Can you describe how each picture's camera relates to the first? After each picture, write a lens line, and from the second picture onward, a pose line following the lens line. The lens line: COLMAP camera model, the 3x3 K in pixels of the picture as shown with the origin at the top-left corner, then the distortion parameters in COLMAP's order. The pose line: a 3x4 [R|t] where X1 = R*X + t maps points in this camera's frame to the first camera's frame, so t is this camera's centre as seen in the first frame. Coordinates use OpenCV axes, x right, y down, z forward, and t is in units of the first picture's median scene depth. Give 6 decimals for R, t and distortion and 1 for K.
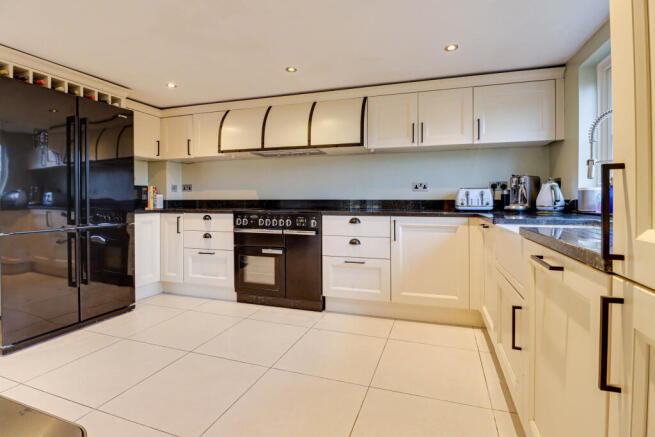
lens RADIAL K [[303.4, 0, 331.9], [0, 303.4, 203.1], [0, 0, 1]] dist [0.001097, -0.011419]
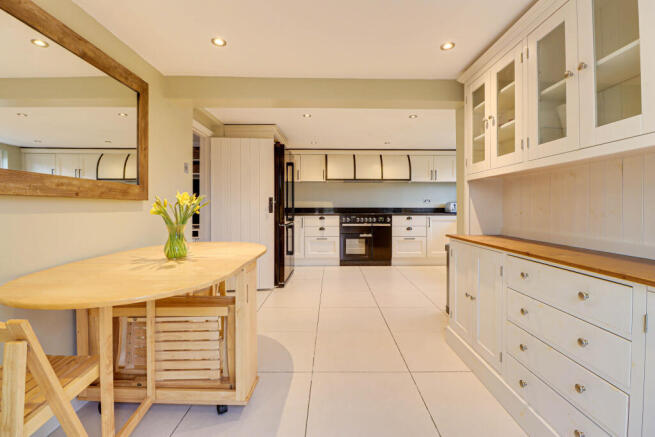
lens RADIAL K [[303.4, 0, 331.9], [0, 303.4, 203.1], [0, 0, 1]] dist [0.001097, -0.011419]
pose [[0.948306, 0.003968, 0.317332, -0.967291], [0.002220, 0.999814, -0.019136, -0.003764], [-0.317349, 0.018851, 0.948121, -0.687820]]
